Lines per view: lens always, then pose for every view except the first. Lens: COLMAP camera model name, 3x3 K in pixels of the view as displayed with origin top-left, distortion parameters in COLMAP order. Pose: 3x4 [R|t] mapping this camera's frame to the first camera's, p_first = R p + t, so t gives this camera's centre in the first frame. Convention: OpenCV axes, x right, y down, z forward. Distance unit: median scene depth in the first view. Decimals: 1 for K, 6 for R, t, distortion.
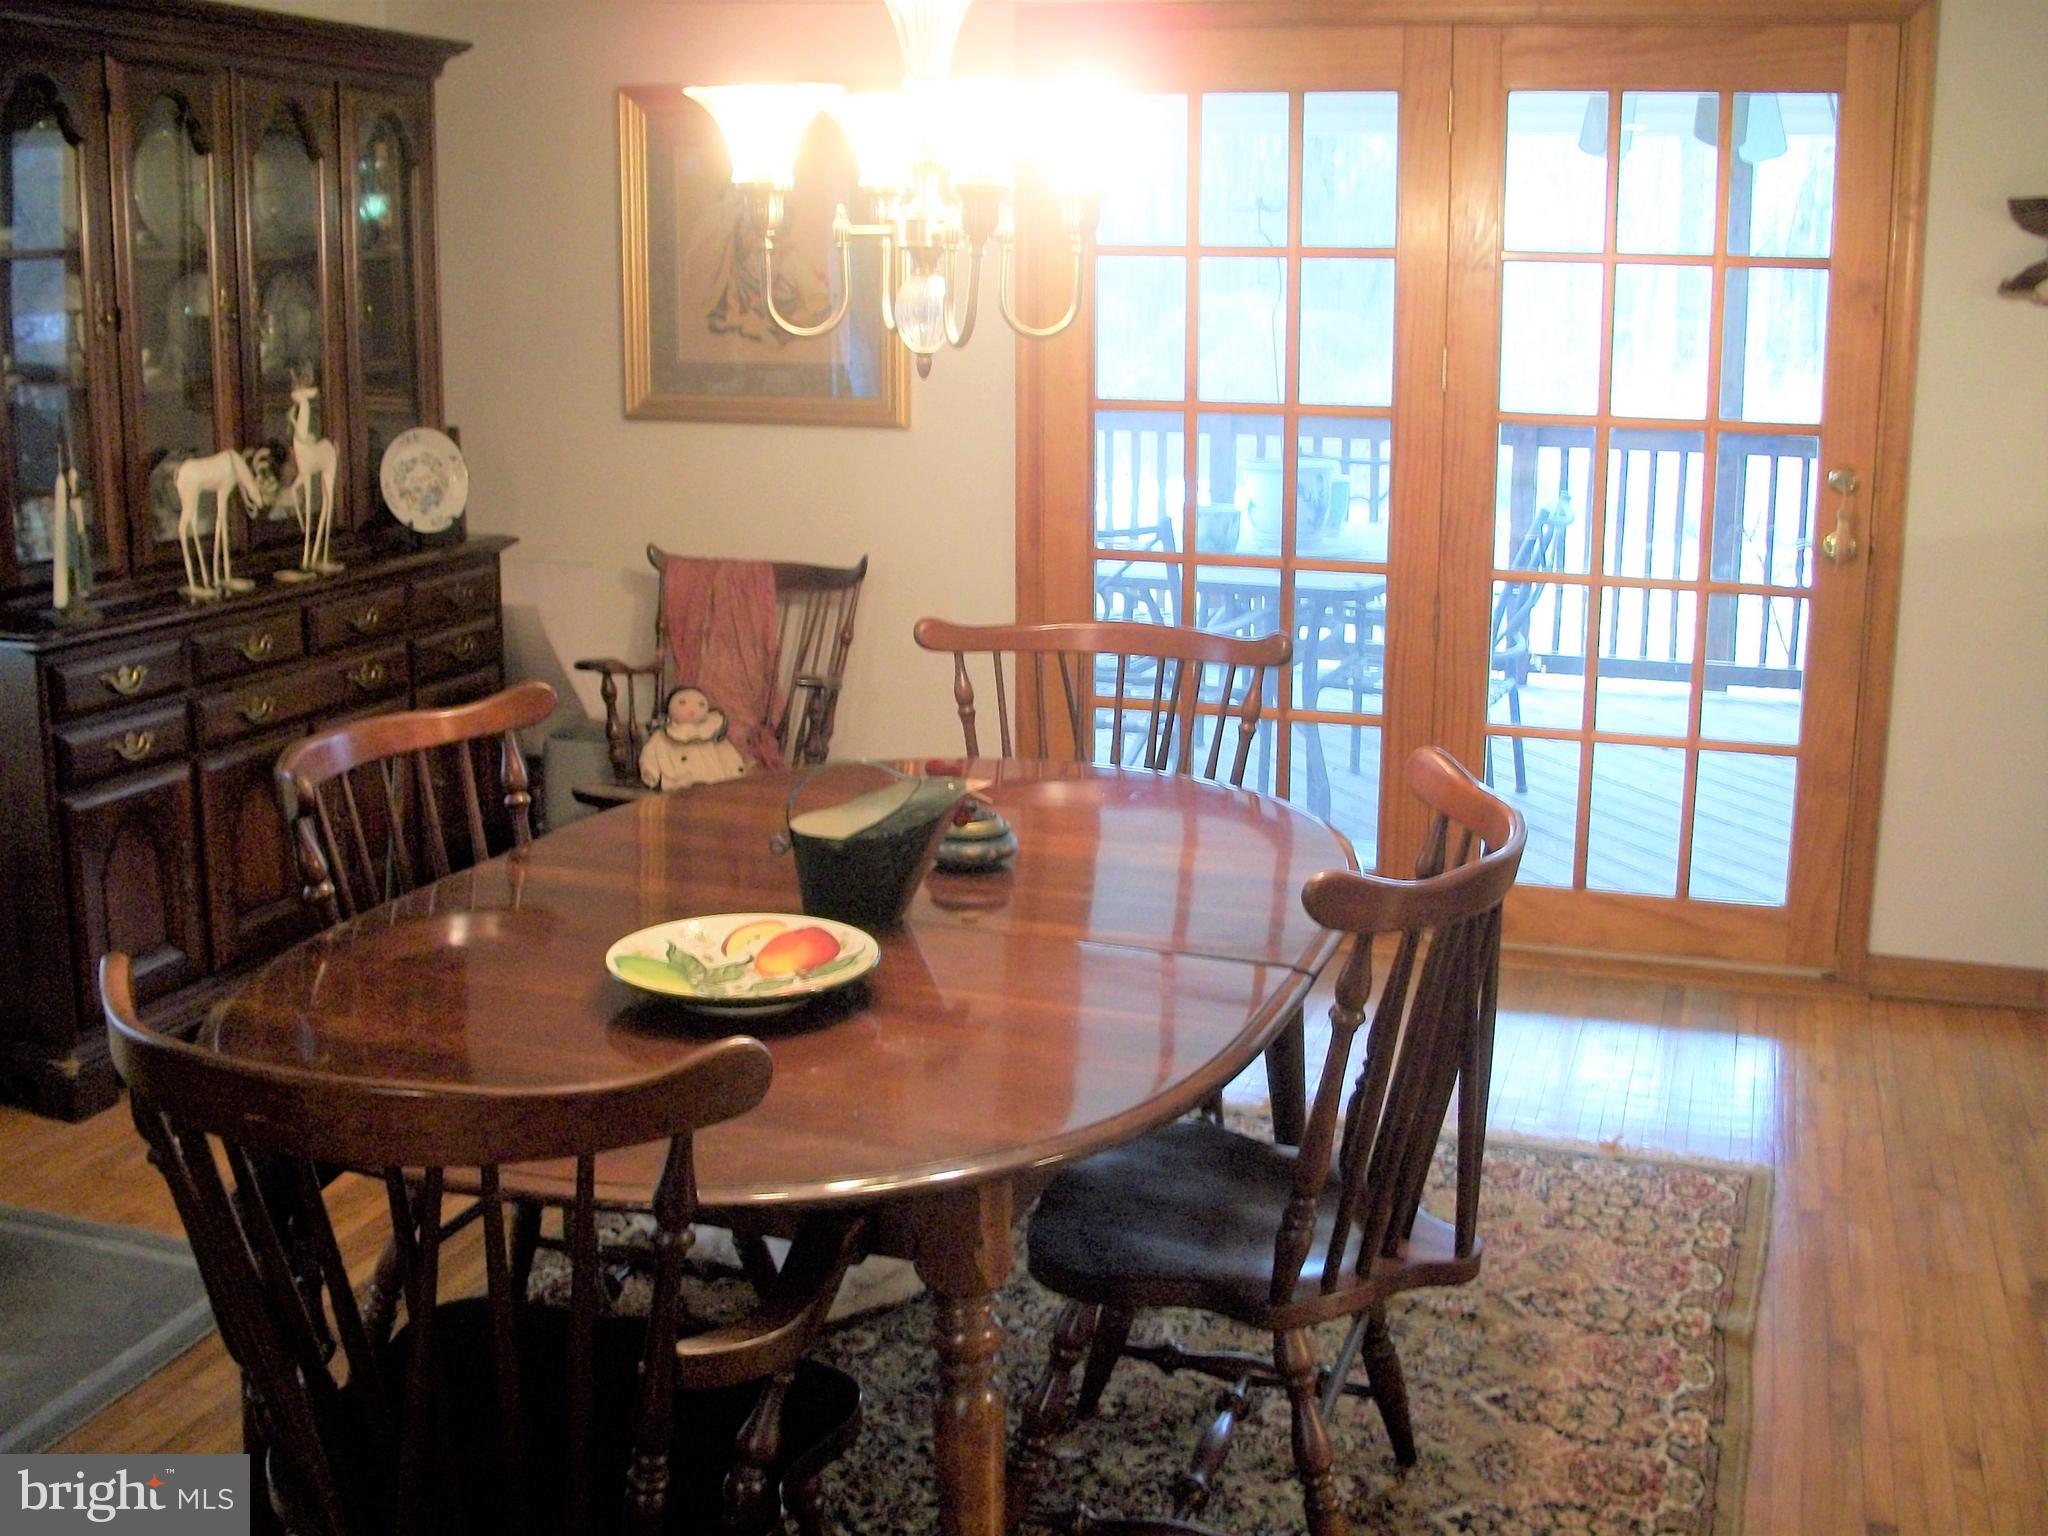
lens RADIAL K [[2143.0, 0, 1052.9], [0, 2143.0, 746.3], [0, 0, 1]] dist [-0.220708, 0.204296]
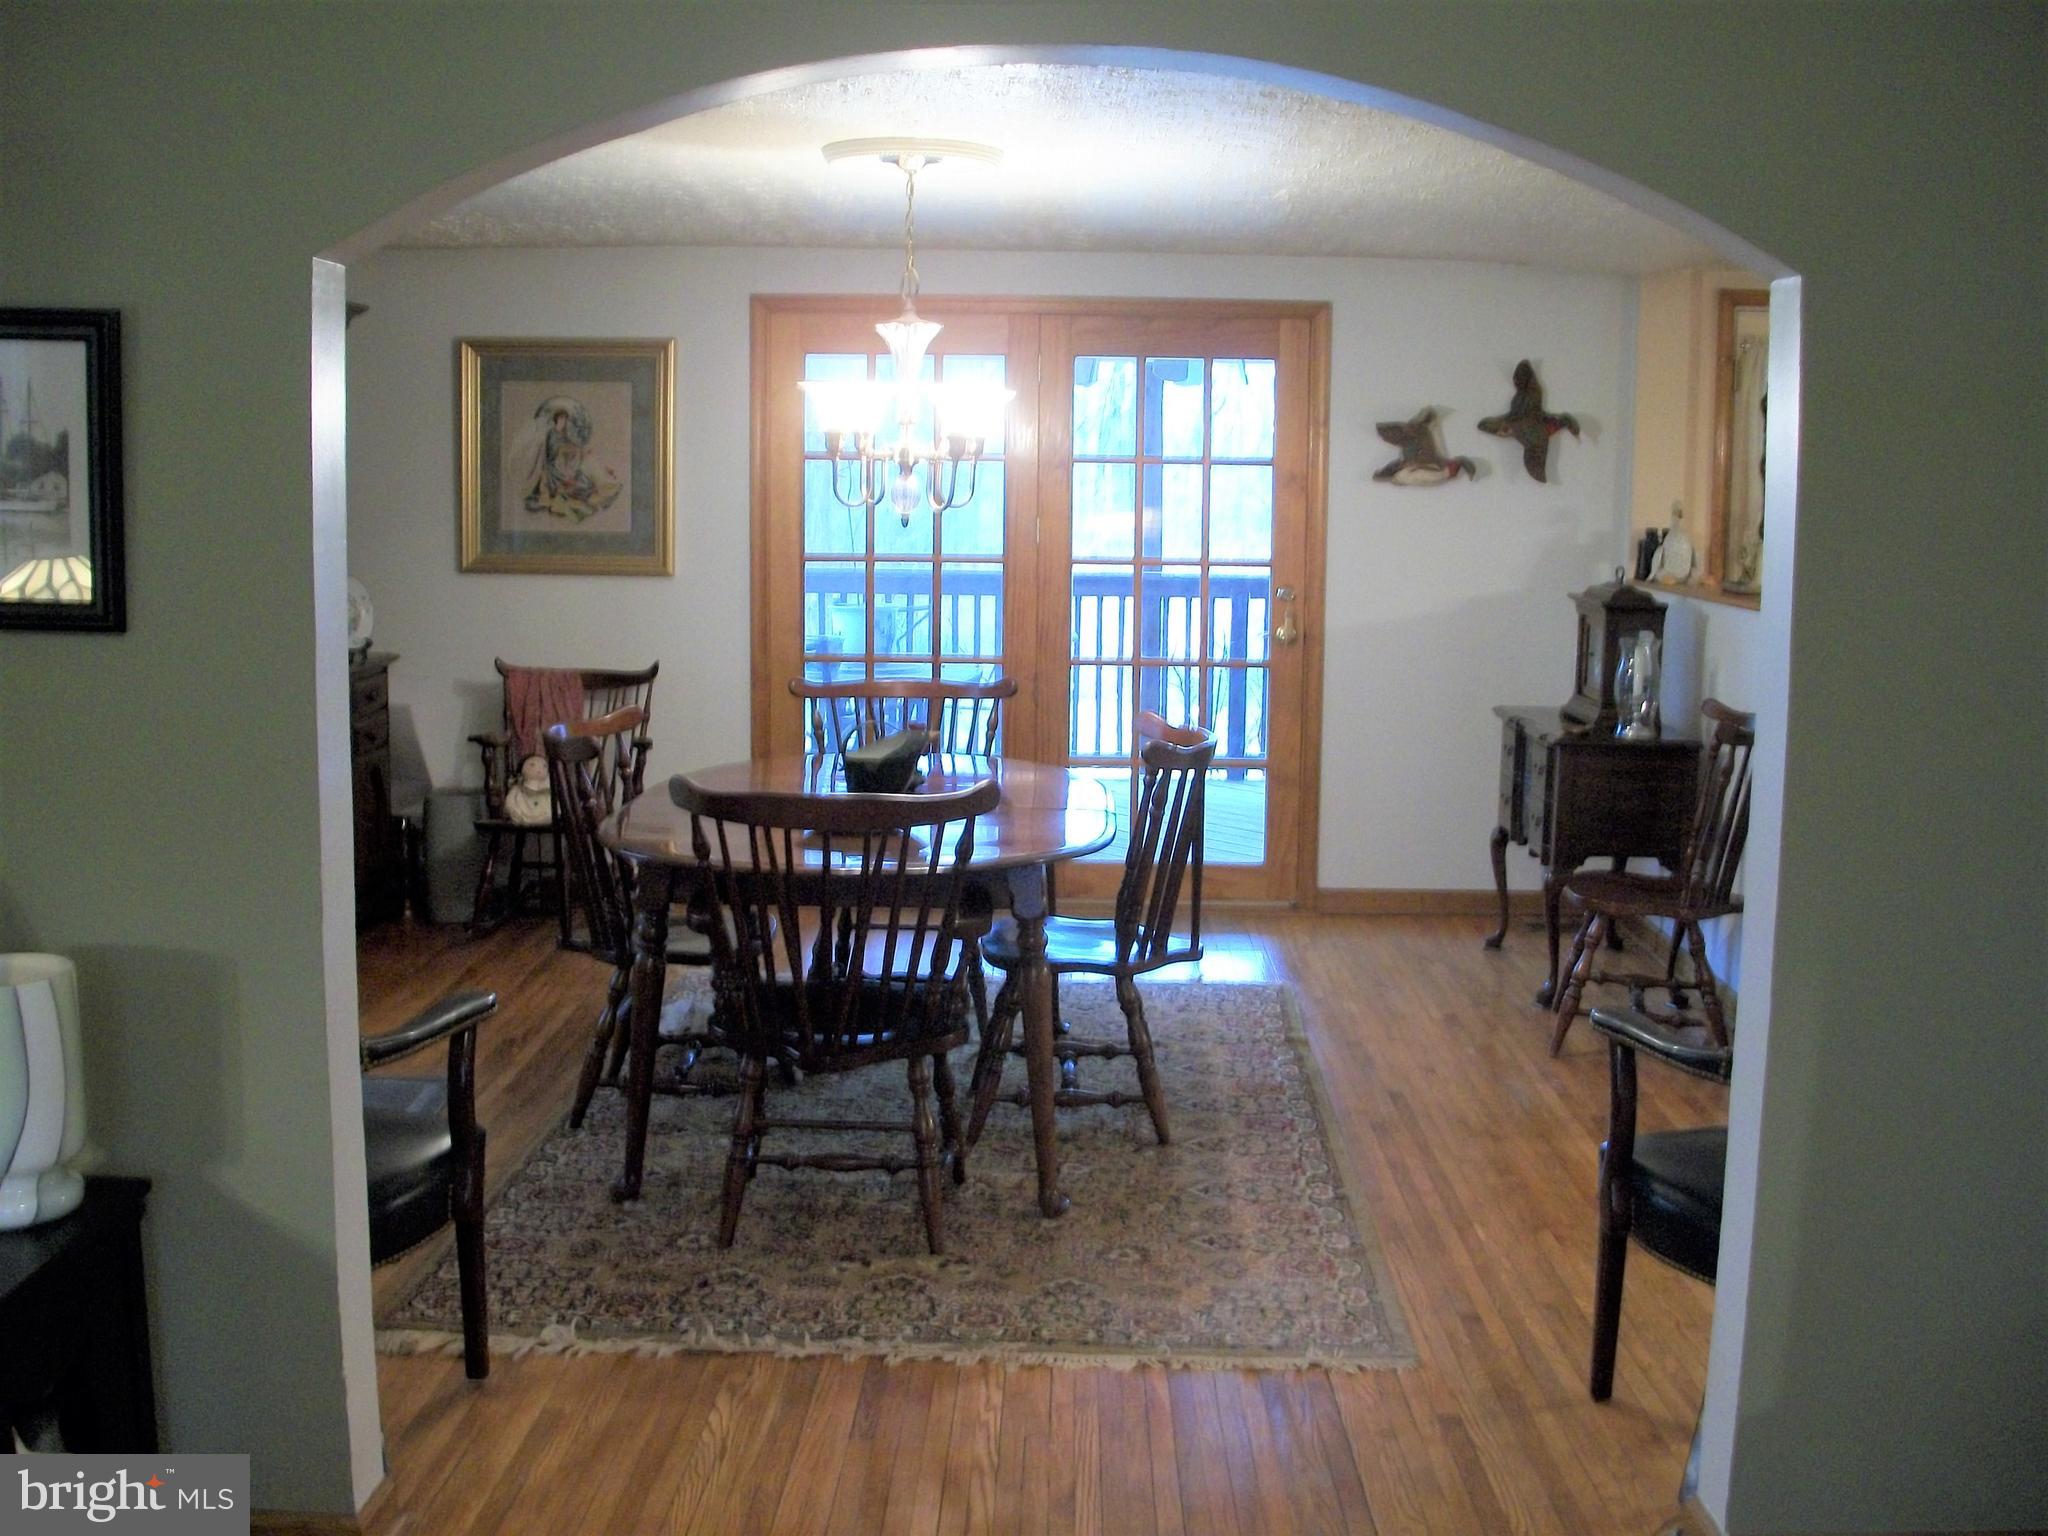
lens RADIAL K [[2143.0, 0, 1052.9], [0, 2143.0, 746.3], [0, 0, 1]] dist [-0.220708, 0.204296]
pose [[0.950635, -0.032442, 0.308610, -0.303135], [0.059265, 0.995195, -0.077940, 0.106700], [-0.304599, 0.092382, 0.947990, -0.502428]]
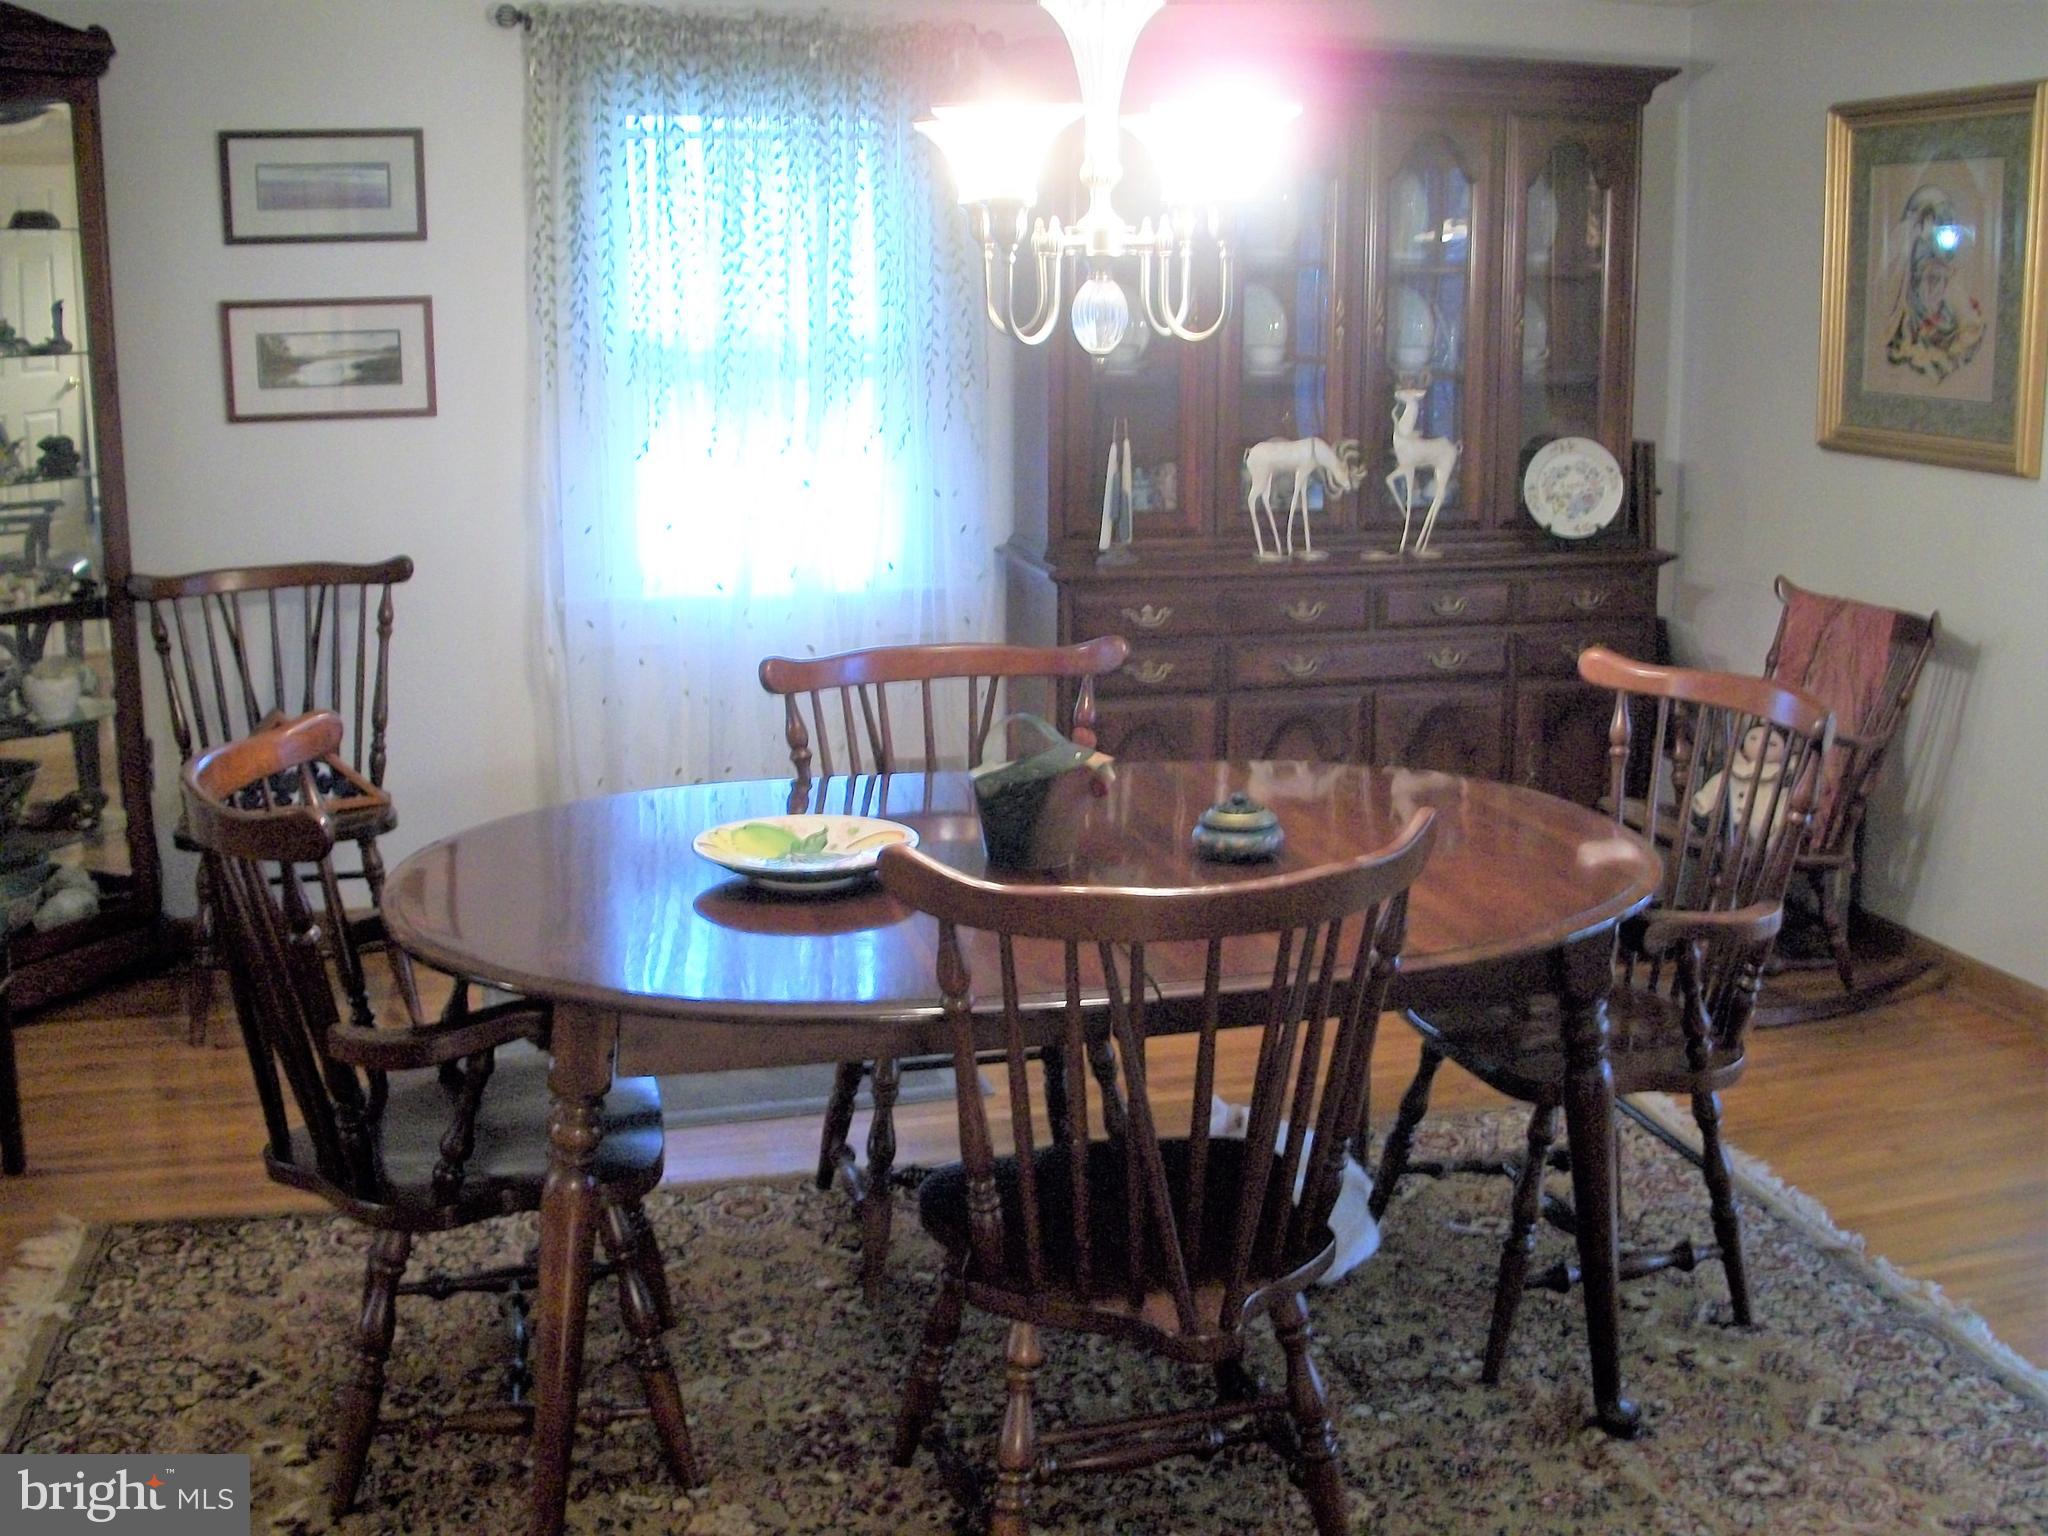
lens RADIAL K [[2143.0, 0, 1052.9], [0, 2143.0, 746.3], [0, 0, 1]] dist [-0.220708, 0.204296]
pose [[0.559331, 0.163642, -0.812632, 0.459996], [-0.175075, 0.981528, 0.077149, -0.037426], [0.810245, 0.099119, 0.577649, 0.202482]]
